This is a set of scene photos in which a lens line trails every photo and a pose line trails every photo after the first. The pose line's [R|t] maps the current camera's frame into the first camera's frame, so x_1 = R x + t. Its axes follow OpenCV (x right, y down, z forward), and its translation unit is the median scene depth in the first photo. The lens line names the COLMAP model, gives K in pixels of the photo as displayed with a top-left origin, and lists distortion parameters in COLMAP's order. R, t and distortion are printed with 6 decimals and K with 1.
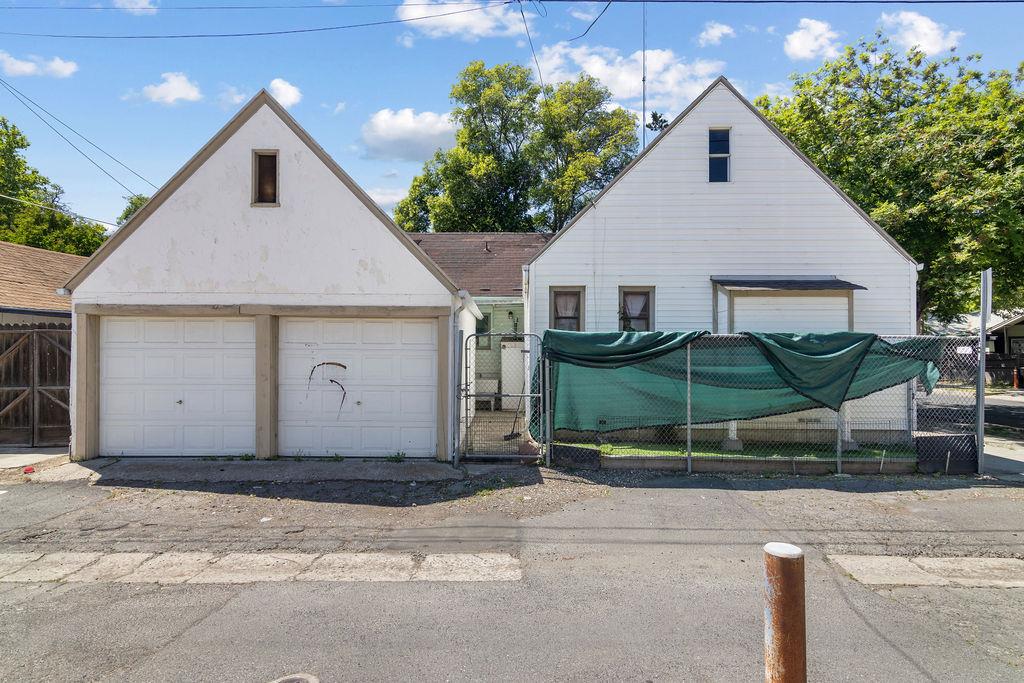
lens RADIAL K [[524.2, 0, 514.2], [0, 524.2, 347.9], [0, 0, 1]] dist [-0.000046, -0.000514]
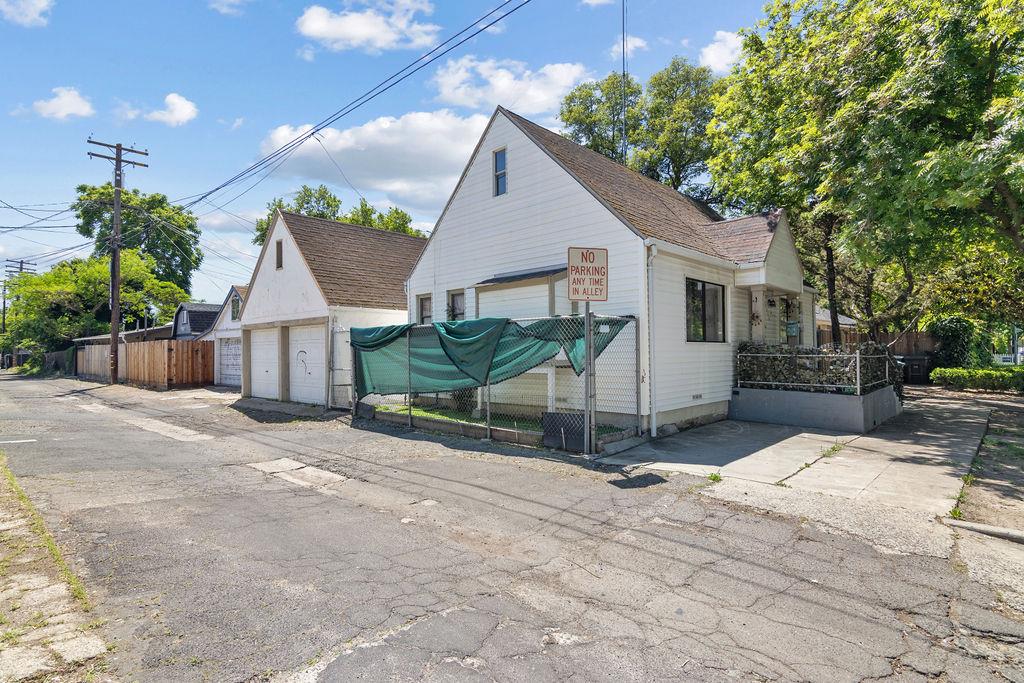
lens RADIAL K [[524.2, 0, 514.2], [0, 524.2, 347.9], [0, 0, 1]] dist [-0.000046, -0.000514]
pose [[0.724898, -0.014416, -0.688706, 1.316618], [0.016497, 0.999858, -0.003565, 0.035284], [0.688659, -0.008777, 0.725032, 0.180926]]
